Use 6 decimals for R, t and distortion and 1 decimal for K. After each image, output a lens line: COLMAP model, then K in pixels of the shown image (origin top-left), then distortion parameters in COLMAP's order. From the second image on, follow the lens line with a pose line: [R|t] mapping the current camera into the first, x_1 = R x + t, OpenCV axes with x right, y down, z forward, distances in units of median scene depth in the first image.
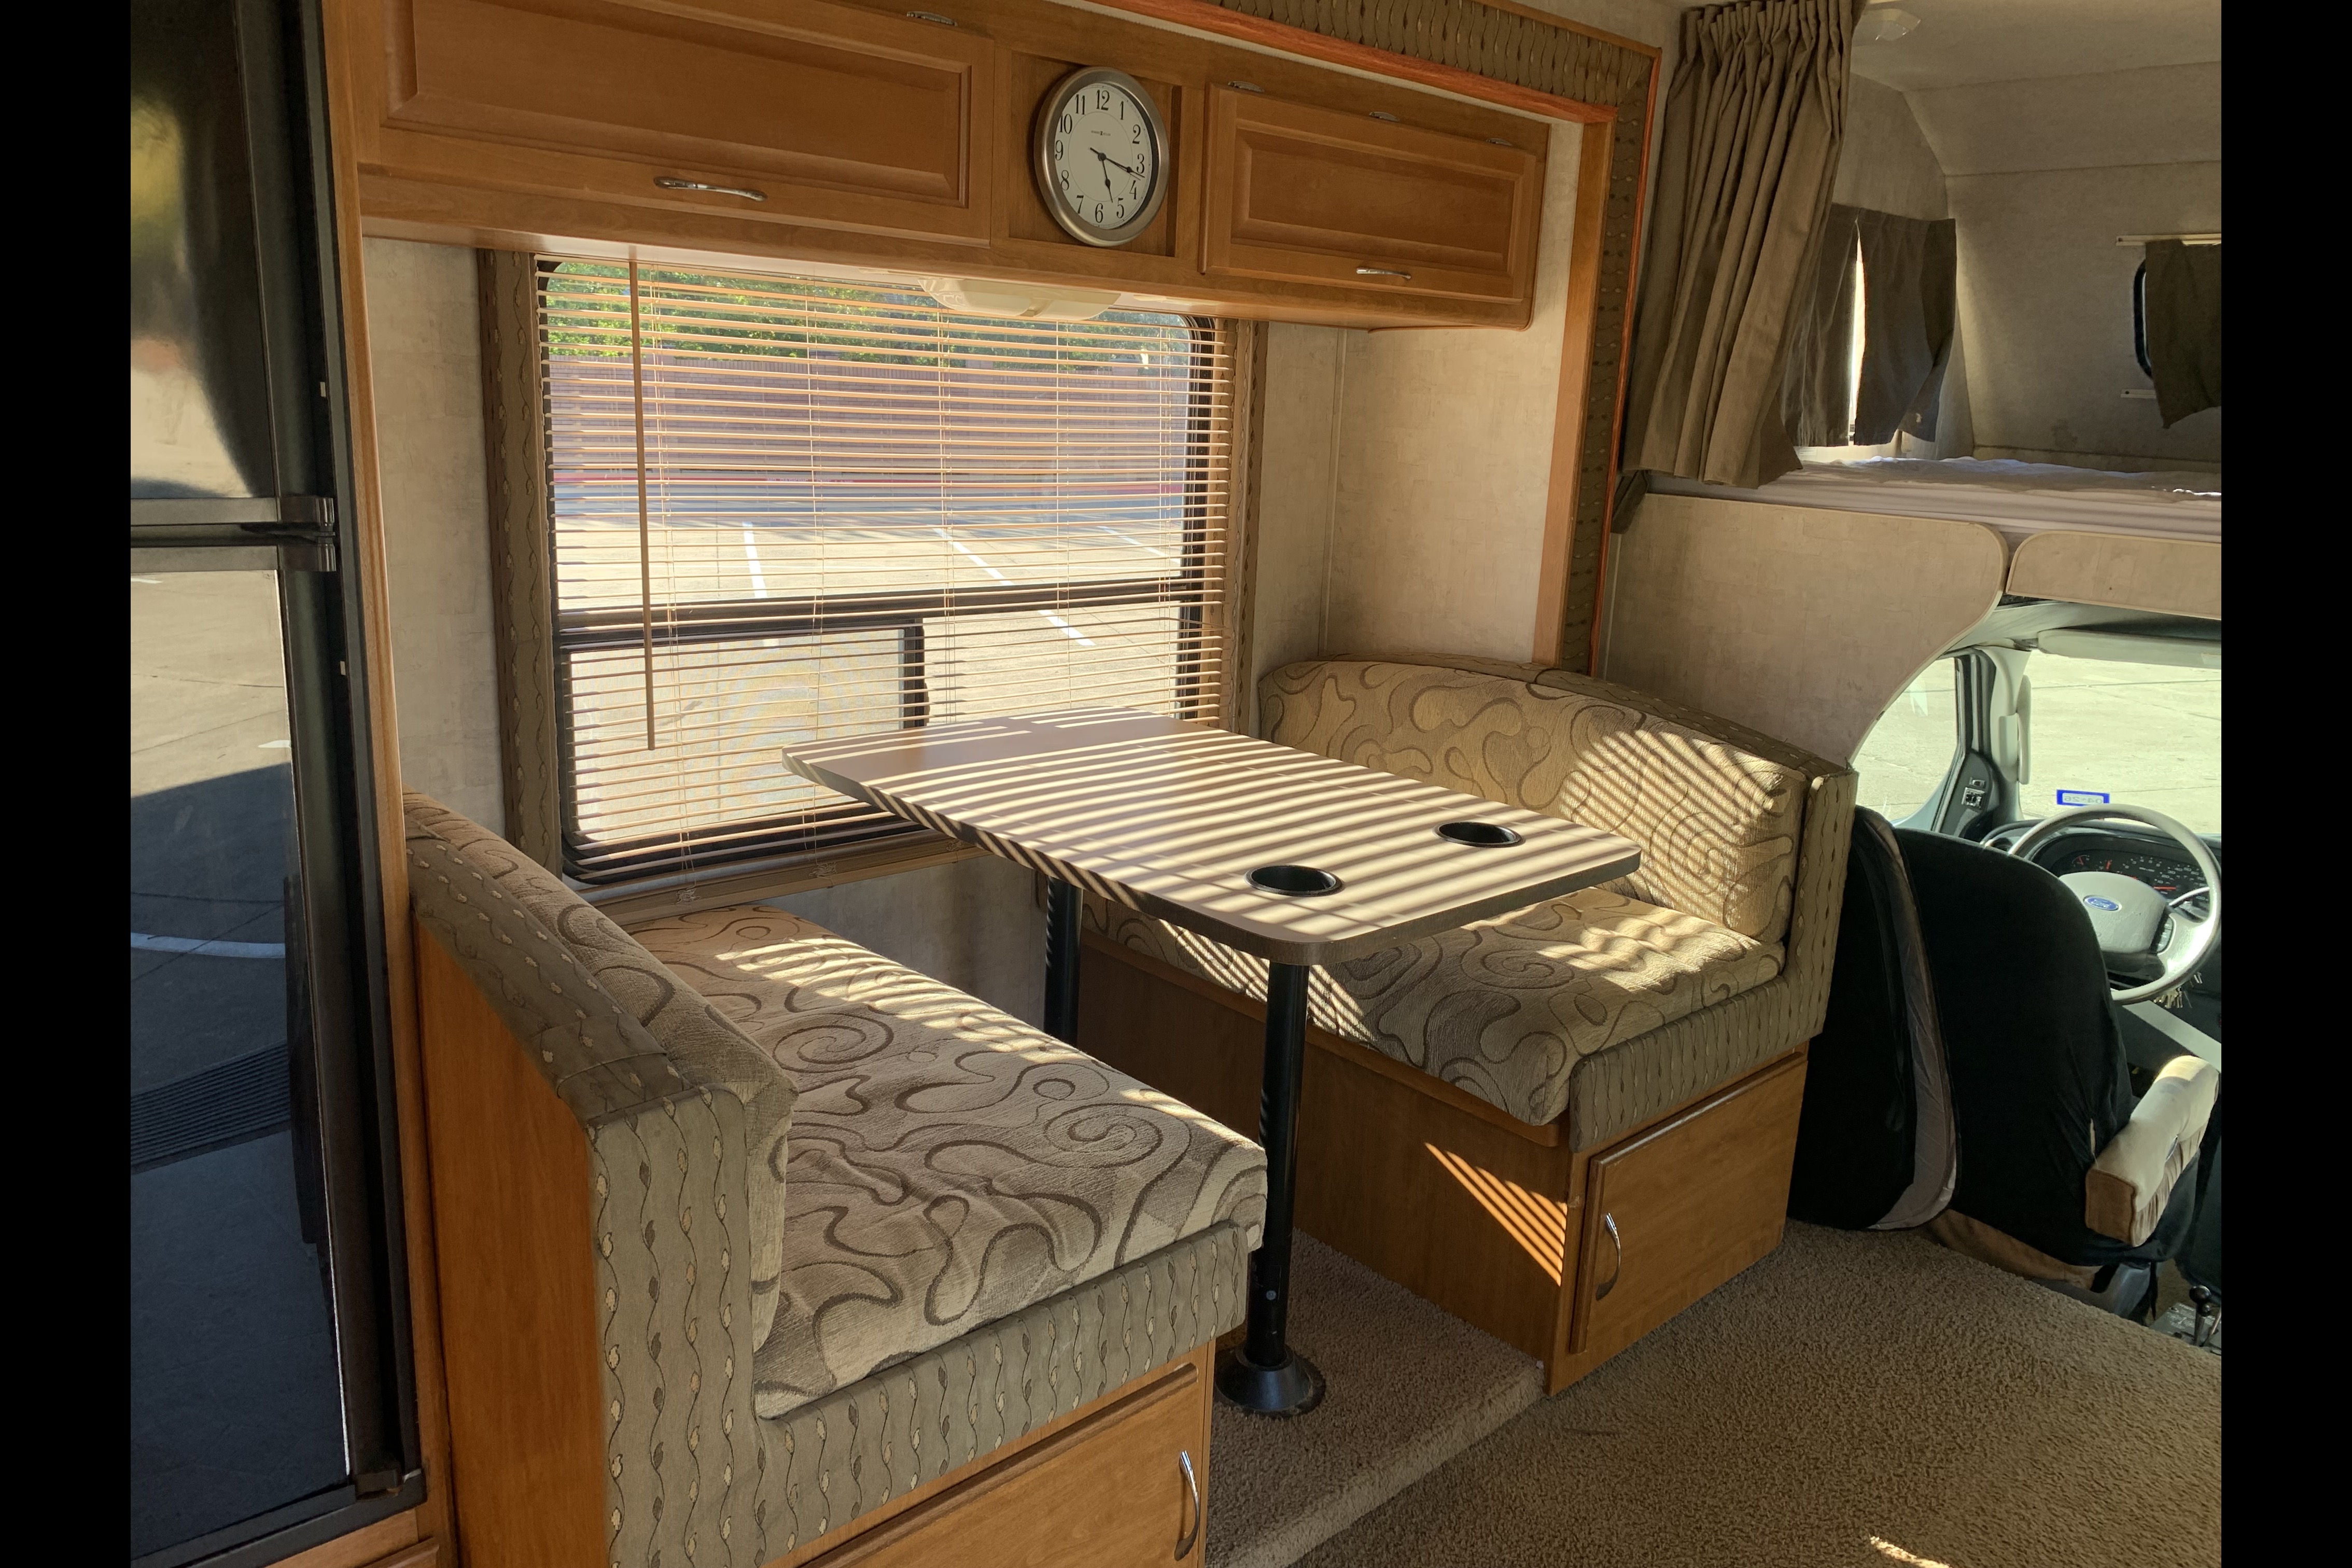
lens RADIAL K [[1593.2, 0, 1187.8], [0, 1593.2, 755.0], [0, 0, 1]] dist [-0.001389, -0.004195]
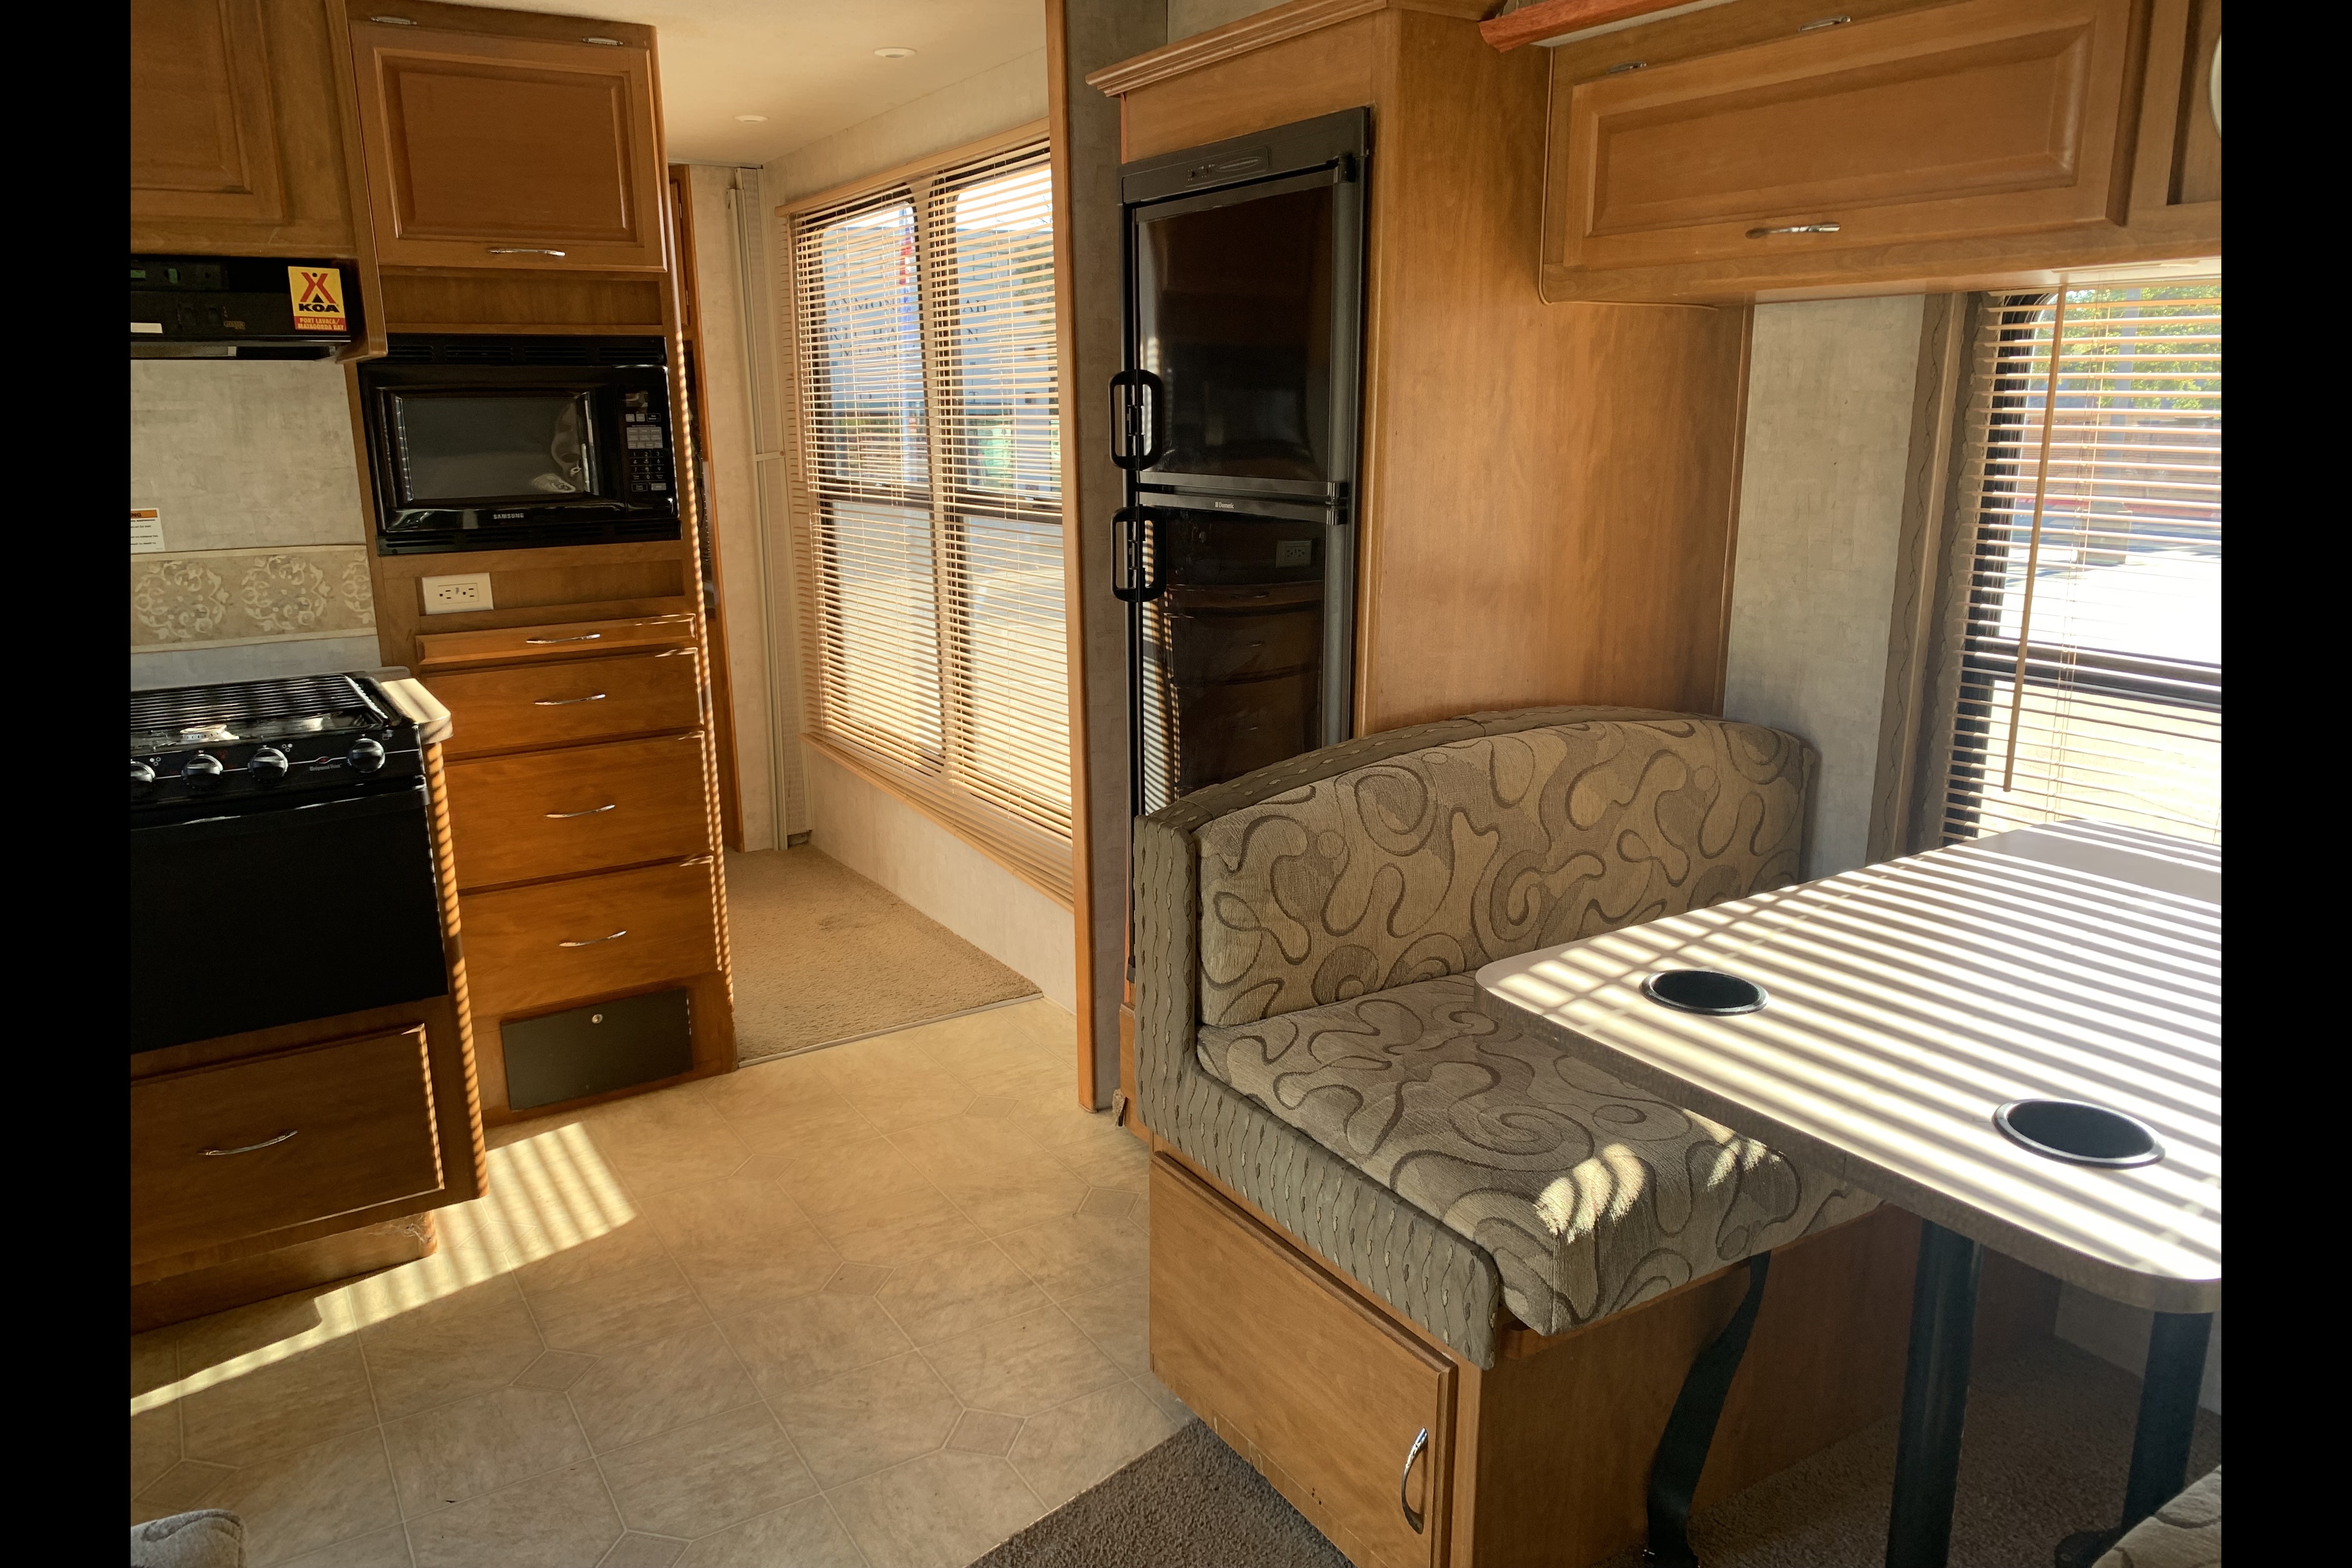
lens RADIAL K [[1583.7, 0, 1176.0], [0, 1583.7, 784.0], [0, 0, 1]] dist [0.046358, -0.082936]
pose [[-0.195092, 0.188512, -0.962498, 0.629456], [-0.215760, 0.949065, 0.229614, -0.108081], [0.956758, 0.252464, -0.144482, 0.591419]]
